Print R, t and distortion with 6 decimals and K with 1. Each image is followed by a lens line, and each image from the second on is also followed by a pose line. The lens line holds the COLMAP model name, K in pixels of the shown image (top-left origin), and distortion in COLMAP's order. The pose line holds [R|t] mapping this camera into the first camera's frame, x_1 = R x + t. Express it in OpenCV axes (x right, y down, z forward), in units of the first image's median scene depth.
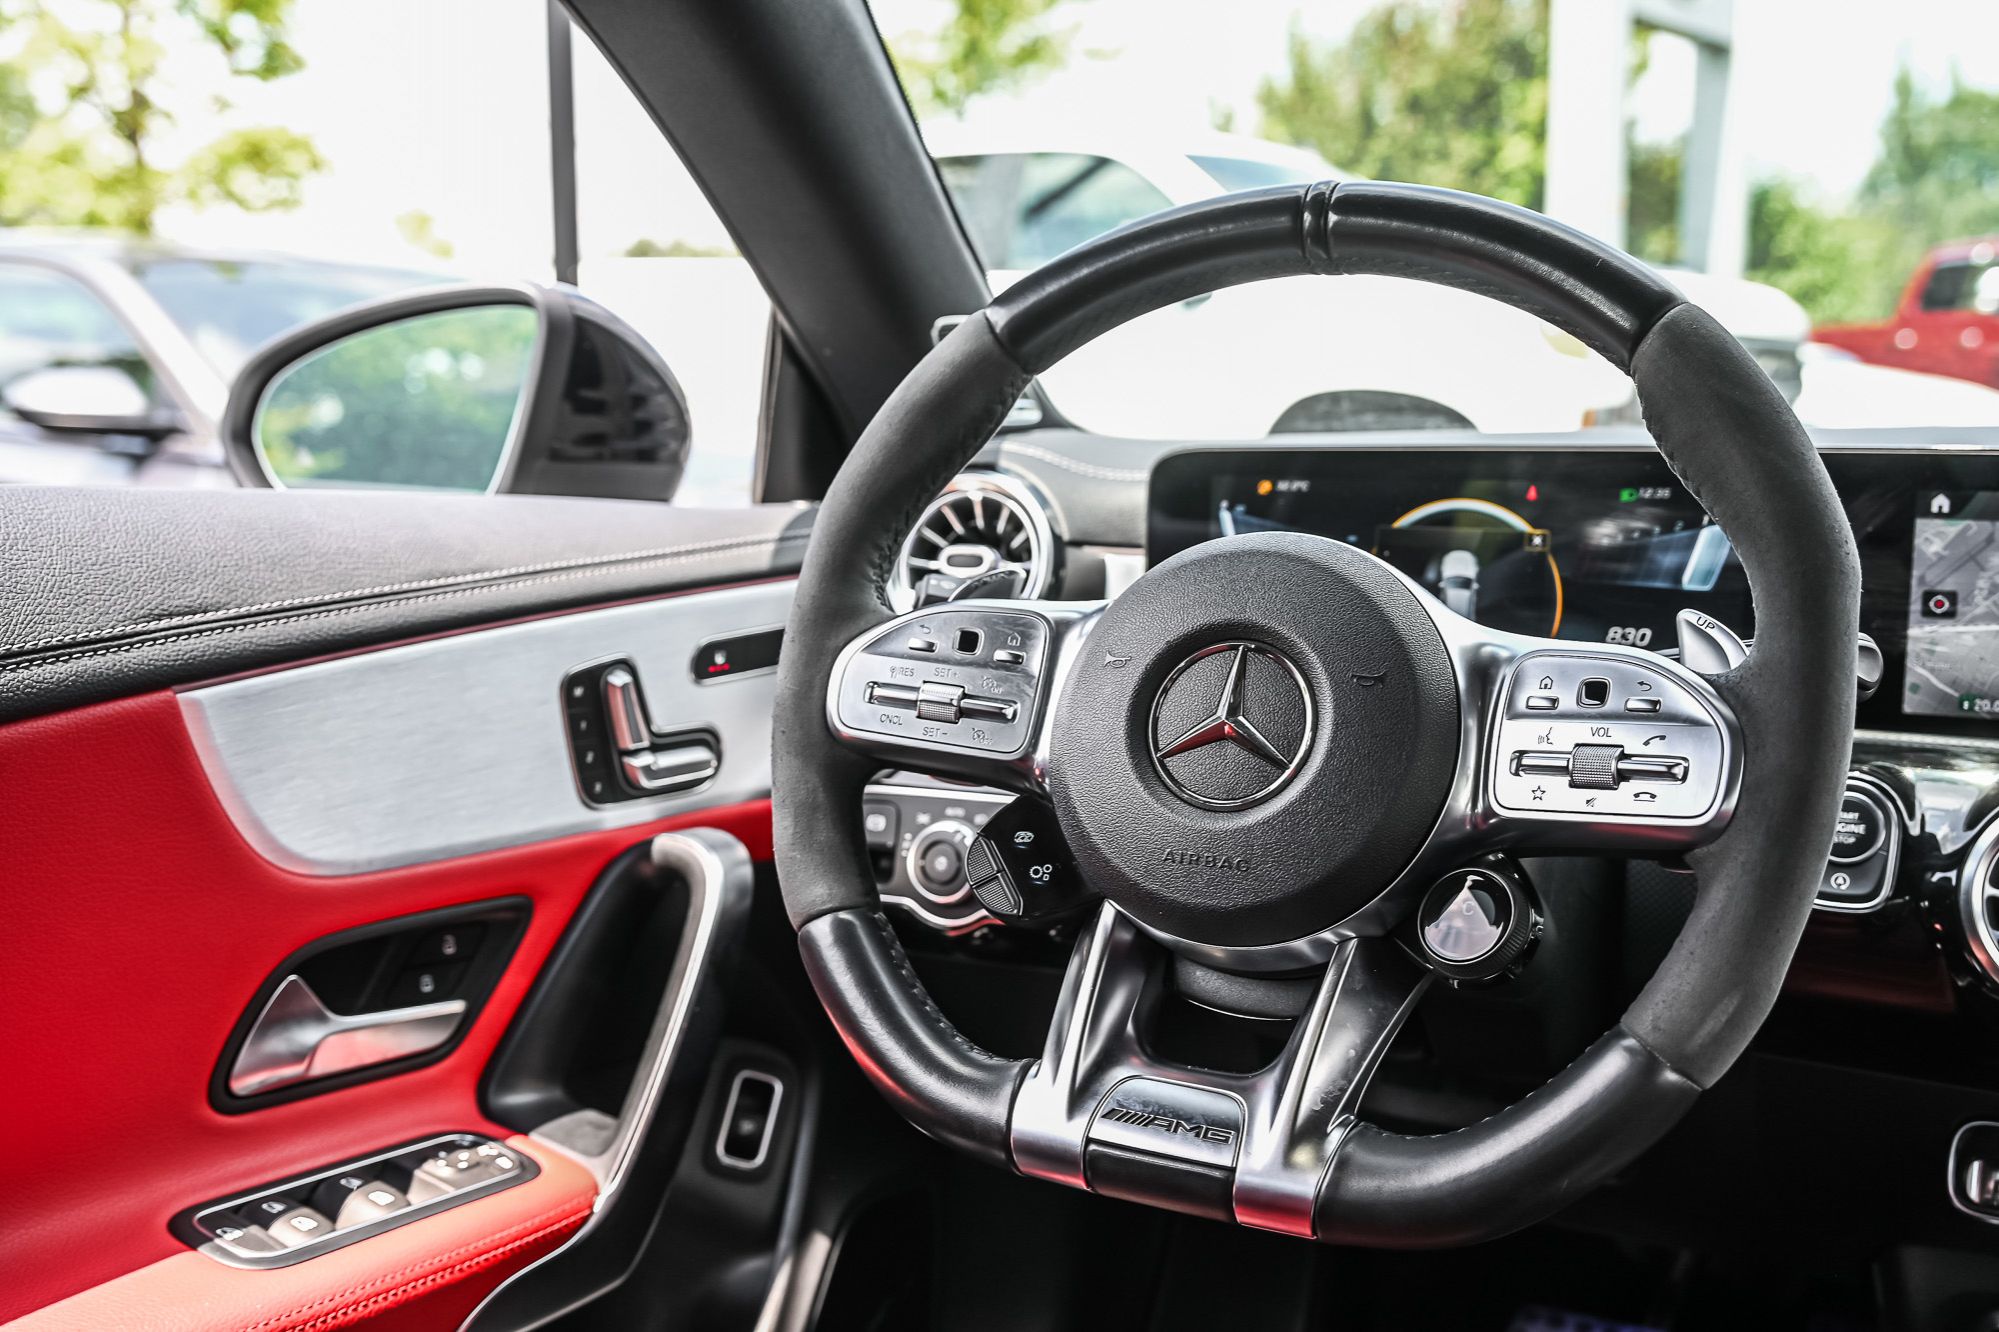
lens RADIAL K [[1944.0, 0, 1004.4], [0, 1944.0, 666.1], [0, 0, 1]] dist [0.003946, 0.000000]
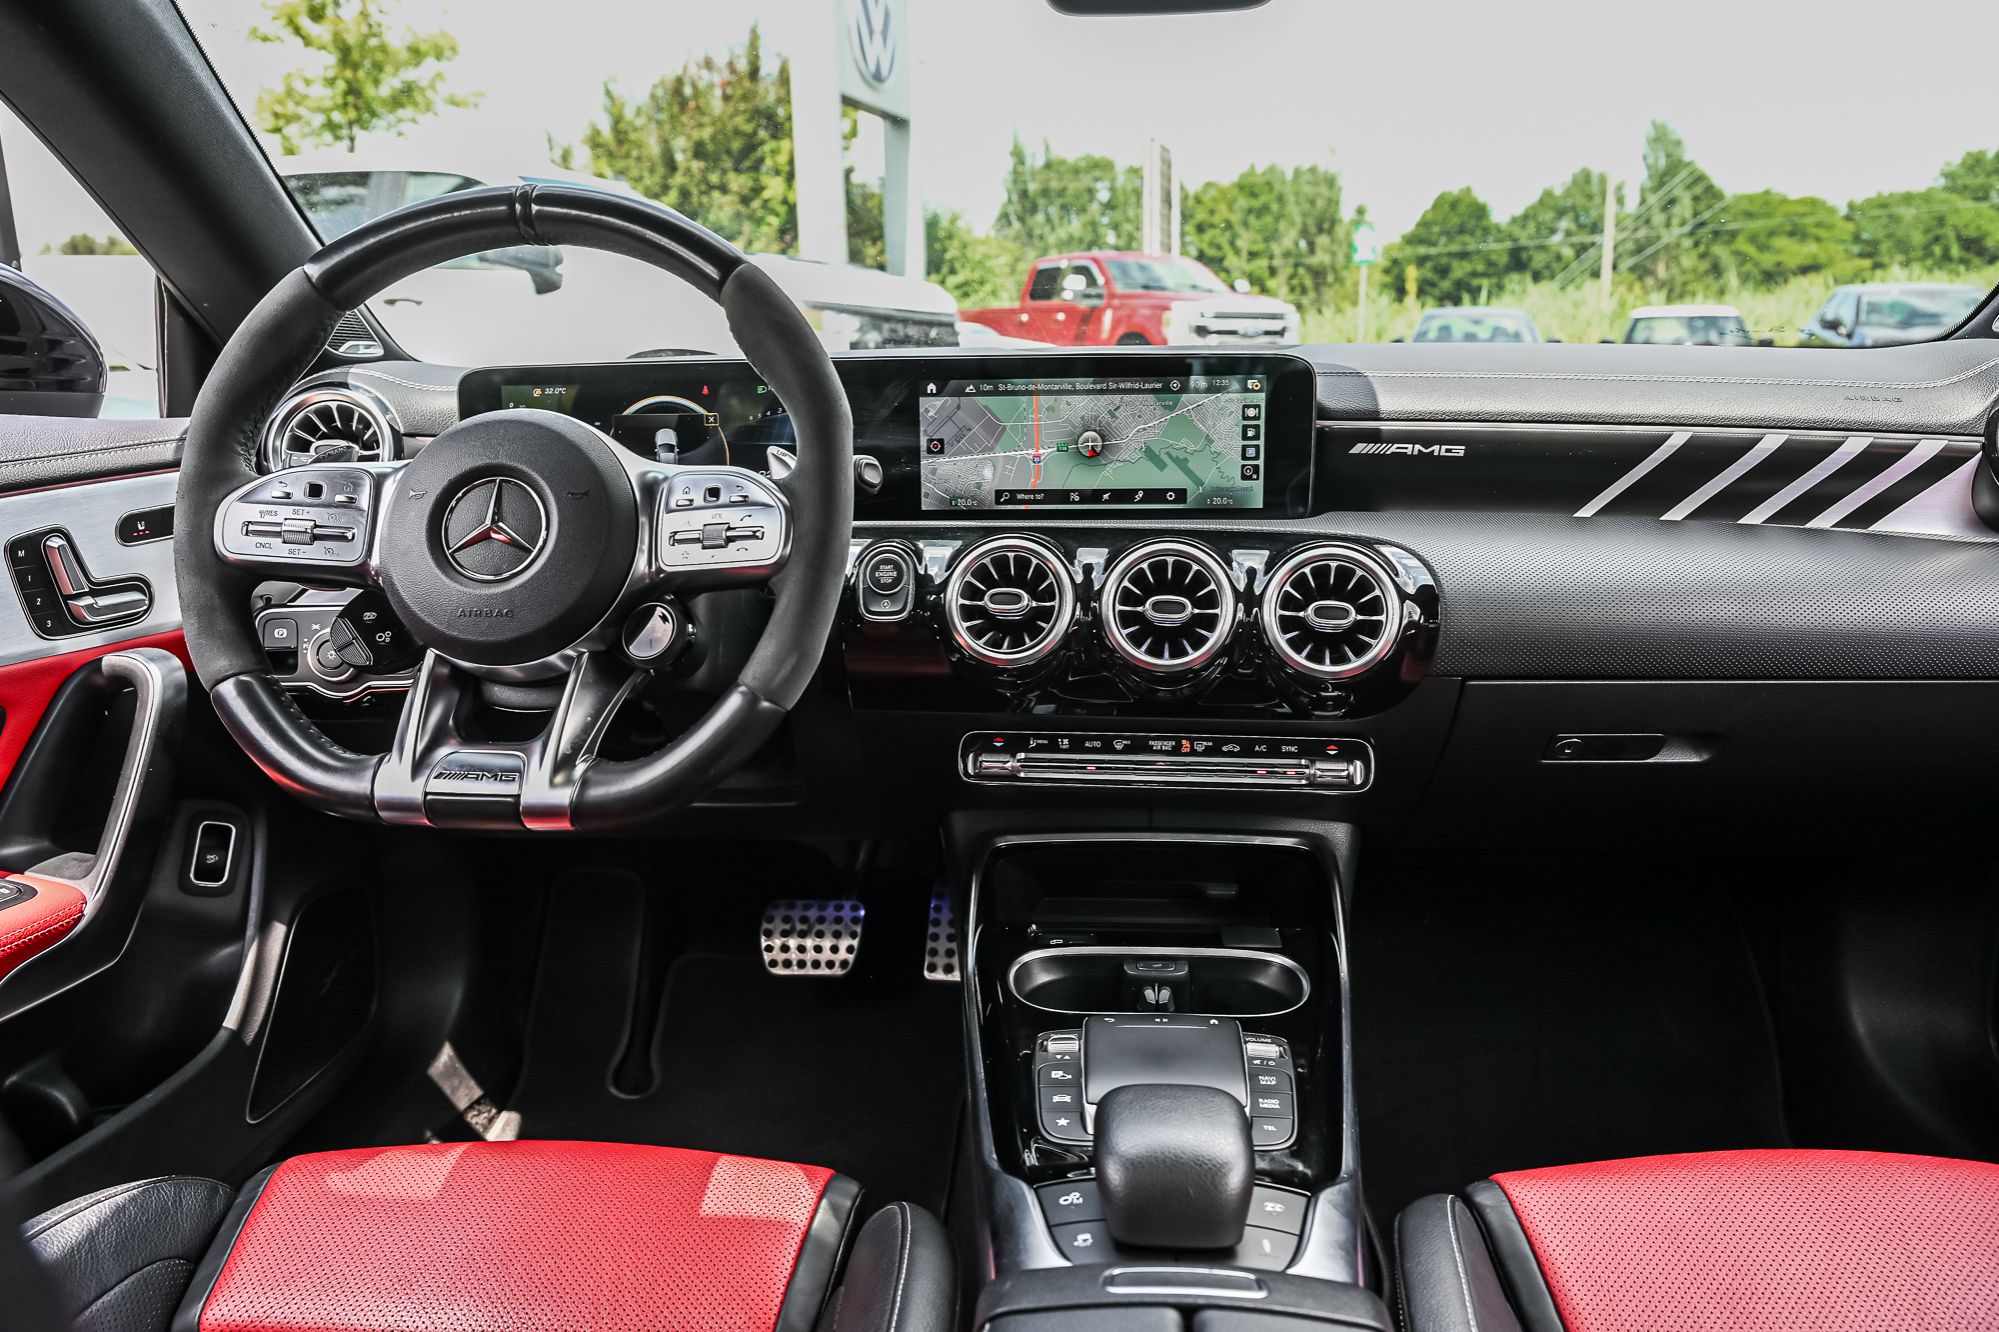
lens RADIAL K [[1334.8, 0, 1001.8], [0, 1334.8, 668.4], [0, 0, 1]] dist [-0.003268, -0.006149]
pose [[0.920369, -0.101026, 0.377776, 0.063872], [0.067319, 0.992563, 0.101425, 0.052694], [-0.385213, -0.067917, 0.920325, -0.157882]]
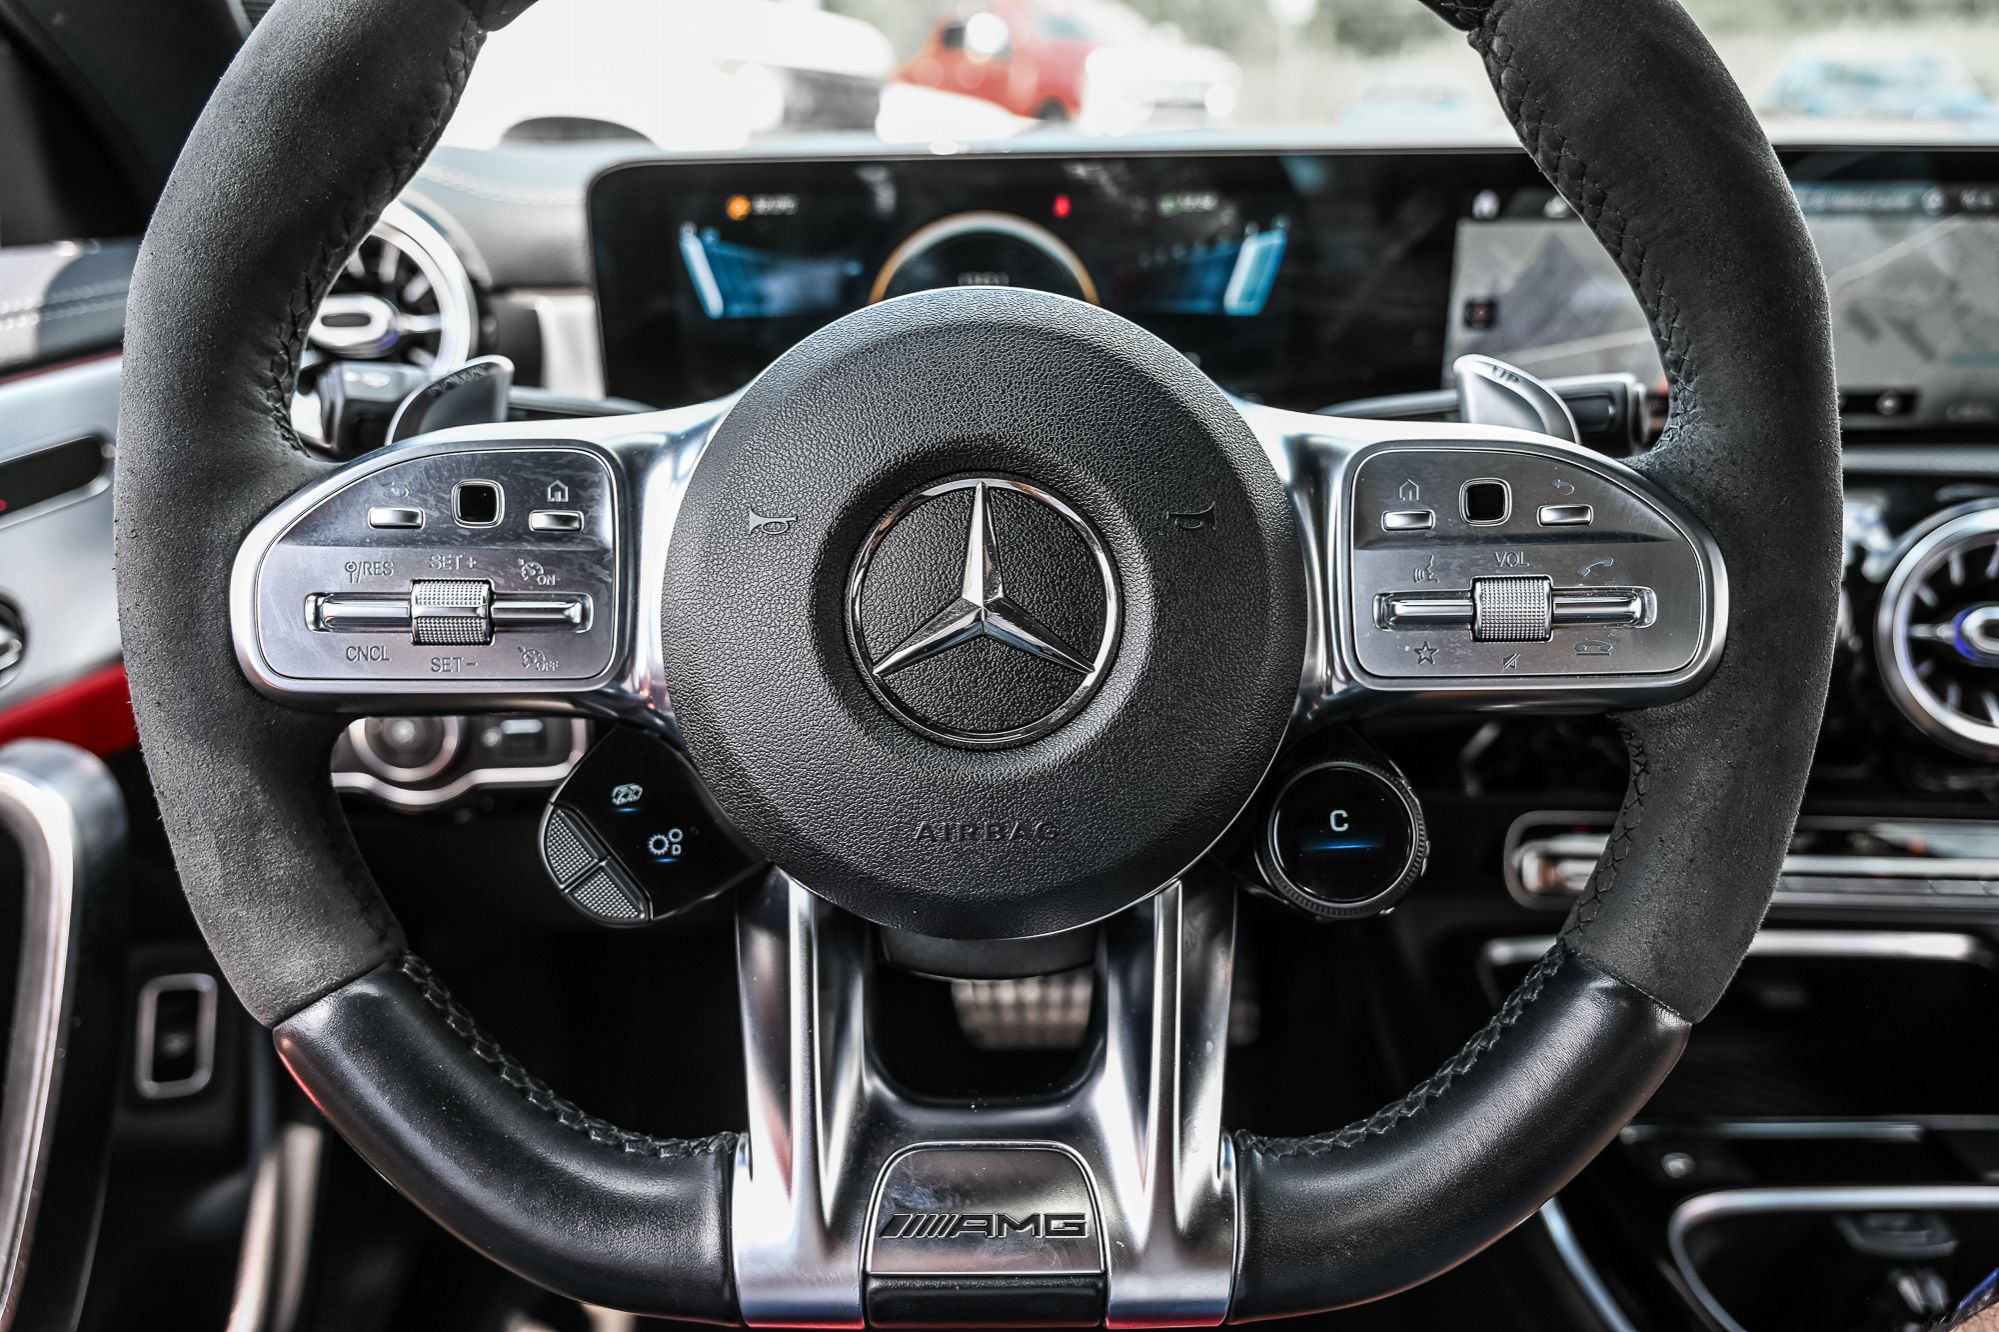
lens RADIAL K [[1334.8, 0, 1016.3], [0, 1334.8, 644.2], [0, 0, 1]] dist [-0.003268, -0.006149]
pose [[0.871623, -0.184309, 0.454206, -0.066202], [0.070027, 0.963933, 0.256765, -0.062453], [-0.485149, -0.191996, 0.853093, 0.530971]]
